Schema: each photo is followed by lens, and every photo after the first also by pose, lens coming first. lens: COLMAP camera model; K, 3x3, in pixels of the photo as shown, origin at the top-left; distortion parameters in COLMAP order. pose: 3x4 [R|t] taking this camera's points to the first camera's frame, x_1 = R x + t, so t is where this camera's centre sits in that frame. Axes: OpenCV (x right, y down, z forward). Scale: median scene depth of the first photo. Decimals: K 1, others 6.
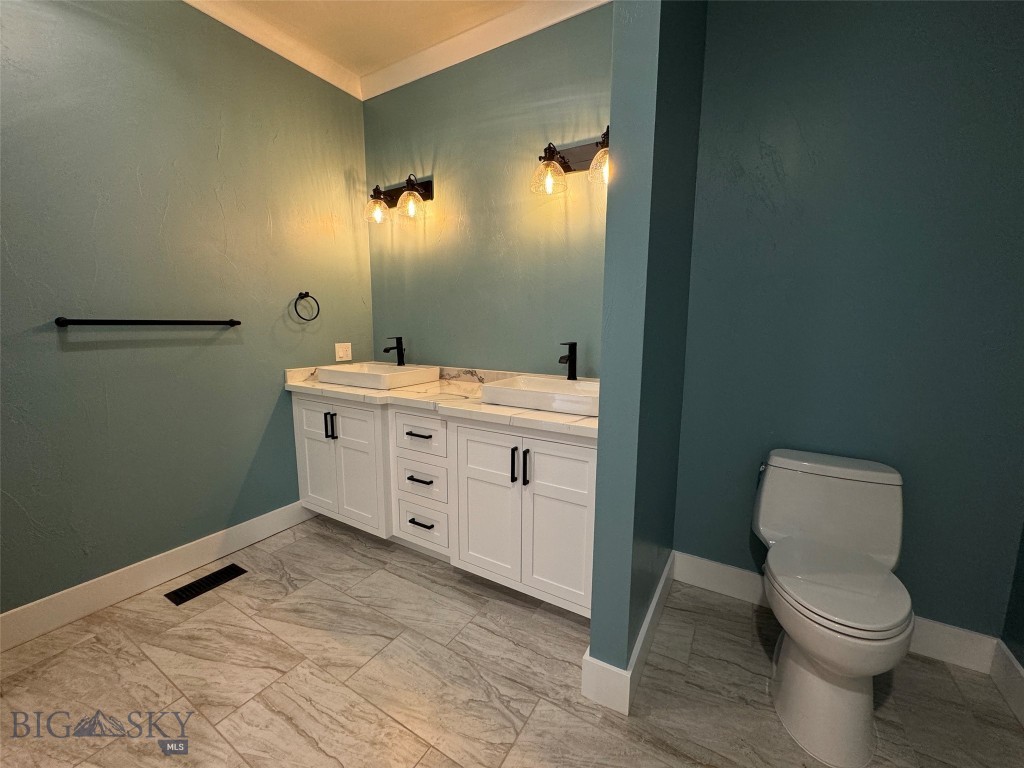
lens RADIAL K [[407.3, 0, 515.5], [0, 407.3, 380.4], [0, 0, 1]] dist [-0.001464, 0.000229]
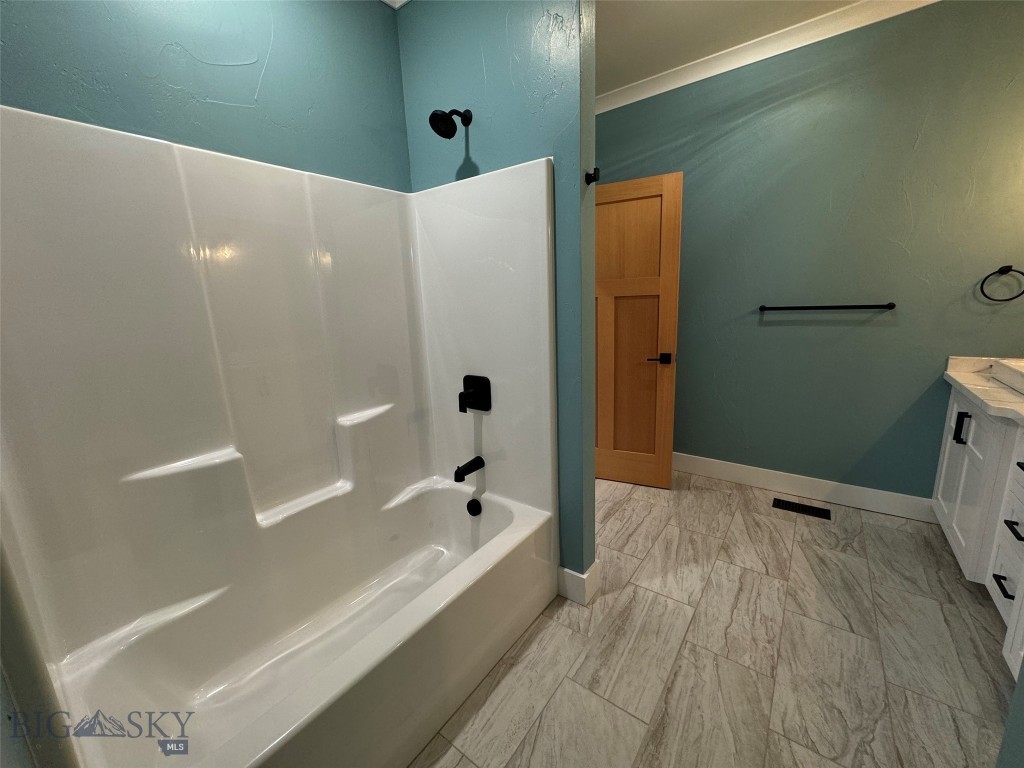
lens RADIAL K [[407.3, 0, 508.8], [0, 407.3, 380.0], [0, 0, 1]] dist [-0.001464, 0.000229]
pose [[-0.115745, 0.190945, -0.974753, 0.662496], [-0.095757, 0.974632, 0.202292, -0.096510], [0.988652, 0.116754, -0.094525, 0.177661]]
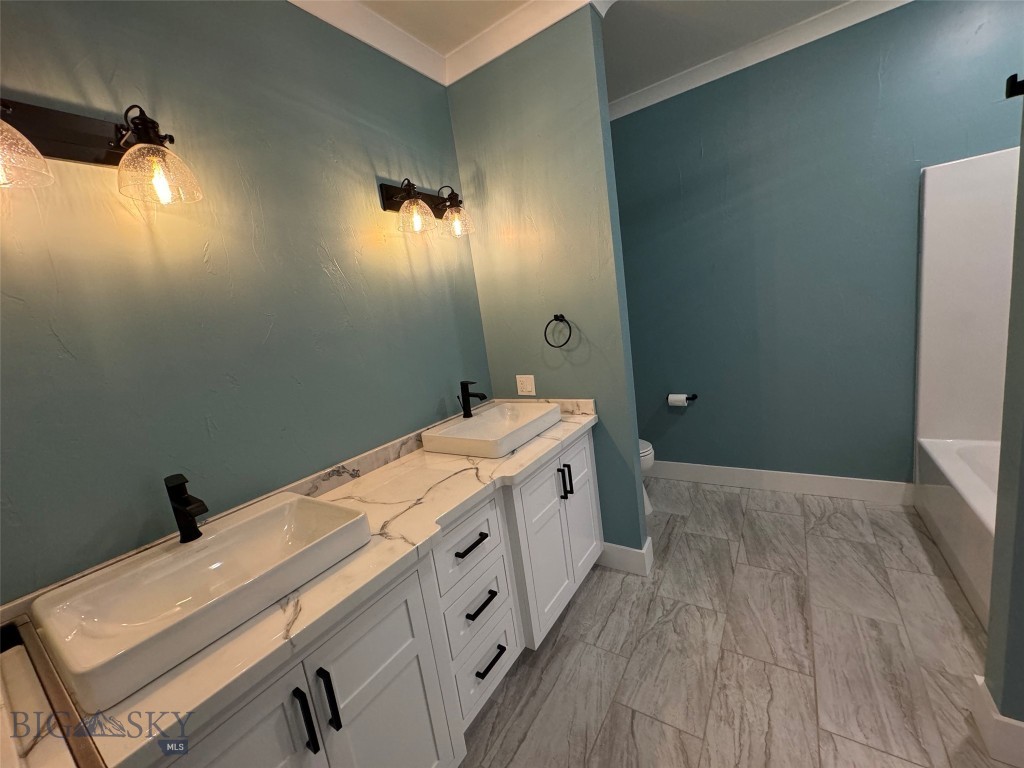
lens RADIAL K [[407.3, 0, 509.0], [0, 407.3, 377.9], [0, 0, 1]] dist [-0.001464, 0.000229]
pose [[0.057730, -0.170610, 0.983646, -1.085295], [0.277452, 0.949216, 0.148354, -0.278741], [-0.959004, 0.264350, 0.102135, 0.979981]]
